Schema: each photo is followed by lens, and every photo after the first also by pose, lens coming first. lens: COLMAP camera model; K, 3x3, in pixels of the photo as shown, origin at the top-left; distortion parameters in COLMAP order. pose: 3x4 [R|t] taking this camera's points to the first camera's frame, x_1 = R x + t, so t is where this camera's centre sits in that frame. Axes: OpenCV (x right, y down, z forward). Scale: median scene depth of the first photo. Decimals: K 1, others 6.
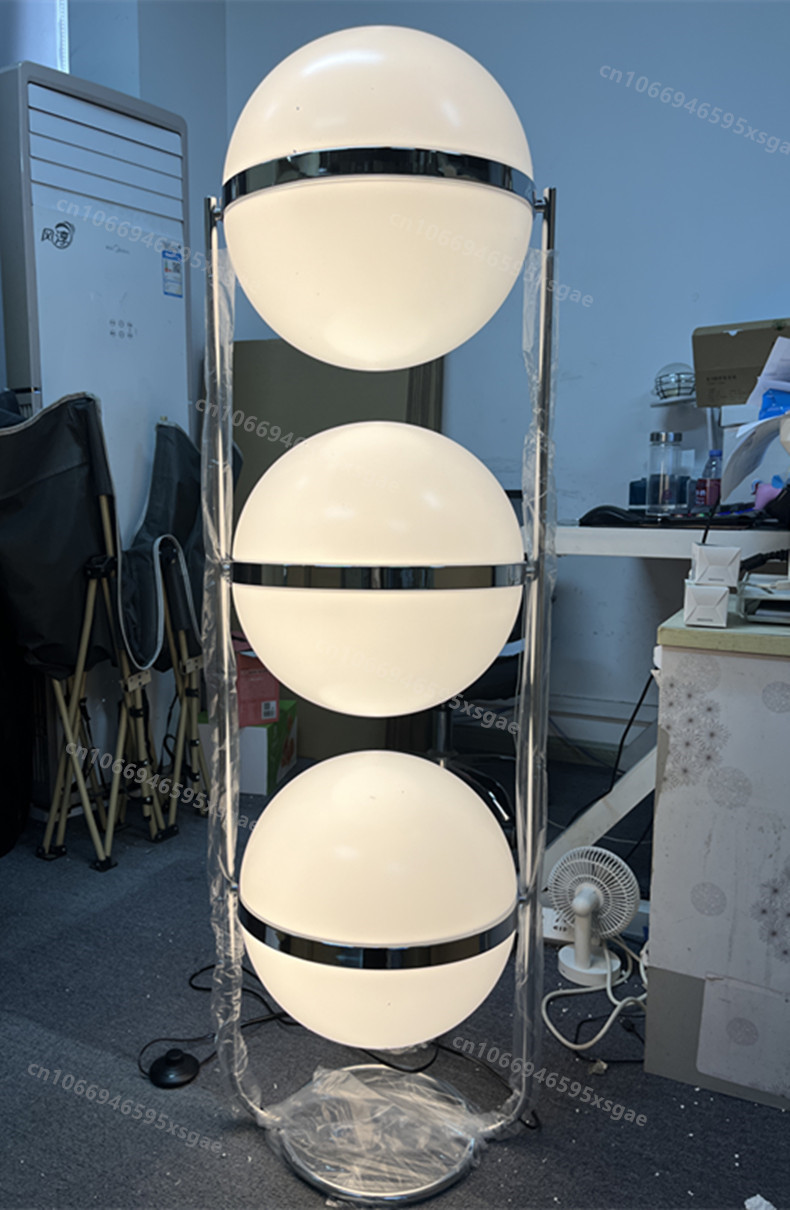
lens RADIAL K [[899.3, 0, 395.0], [0, 899.3, 605.0], [0, 0, 1]] dist [0.057359, -0.104582]
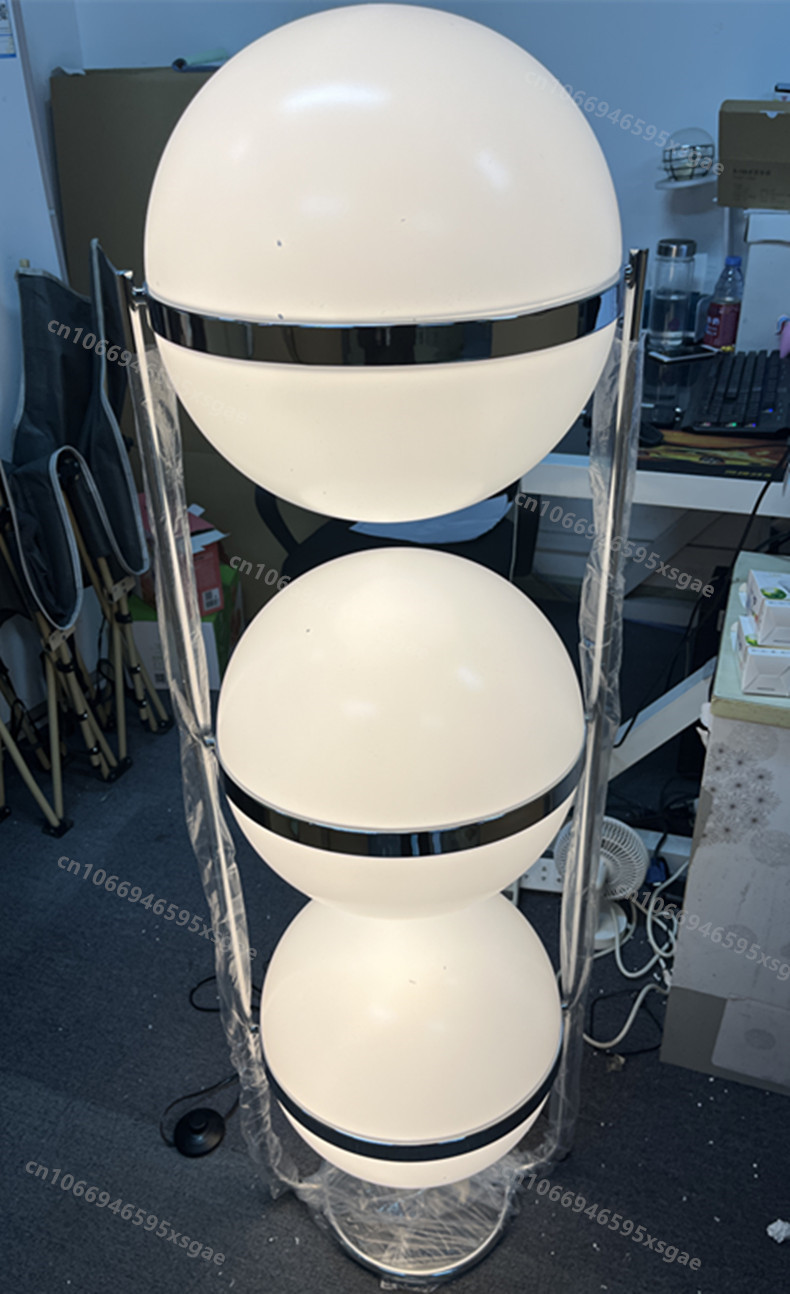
lens RADIAL K [[974.5, 0, 430.4], [0, 974.5, 647.8], [0, 0, 1]] dist [0.054026, -0.087618]
pose [[0.991310, -0.080171, 0.104297, -0.066507], [0.035220, 0.925639, 0.376765, -0.371893], [-0.126747, -0.369817, 0.920419, 0.190379]]
